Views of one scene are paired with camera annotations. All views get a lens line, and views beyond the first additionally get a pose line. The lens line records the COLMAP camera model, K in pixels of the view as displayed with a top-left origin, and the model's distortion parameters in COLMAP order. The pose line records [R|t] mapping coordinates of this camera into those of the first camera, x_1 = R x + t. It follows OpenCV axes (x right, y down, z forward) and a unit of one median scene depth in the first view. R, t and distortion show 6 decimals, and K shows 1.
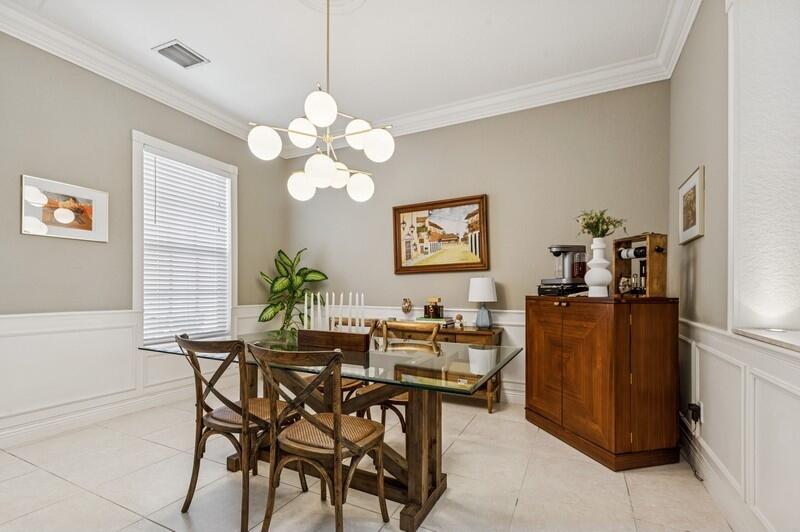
lens RADIAL K [[372.8, 0, 399.2], [0, 372.8, 289.9], [0, 0, 1]] dist [-0.000326, -0.000255]
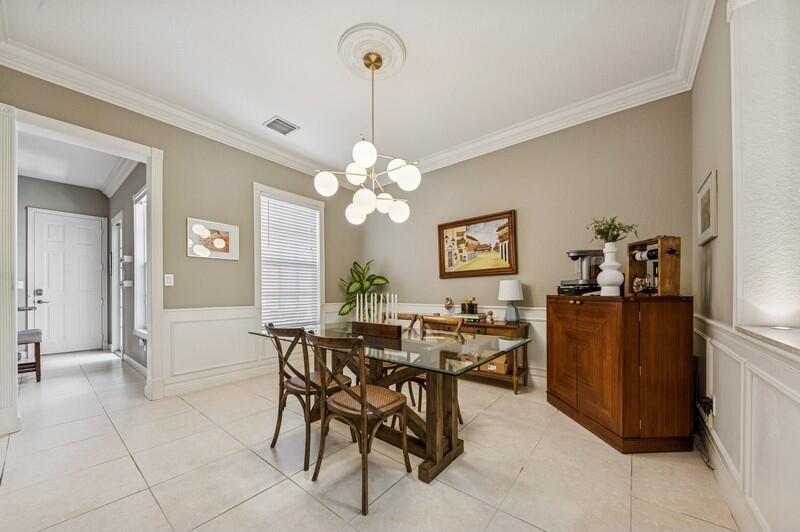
lens RADIAL K [[294.5, 0, 398.9], [0, 294.5, 293.1], [0, 0, 1]] dist [0.000130, -0.005770]
pose [[0.975230, -0.006517, -0.221096, 0.114030], [0.007999, 0.999951, 0.005808, 0.000666], [0.221047, -0.007433, 0.975235, 0.006608]]
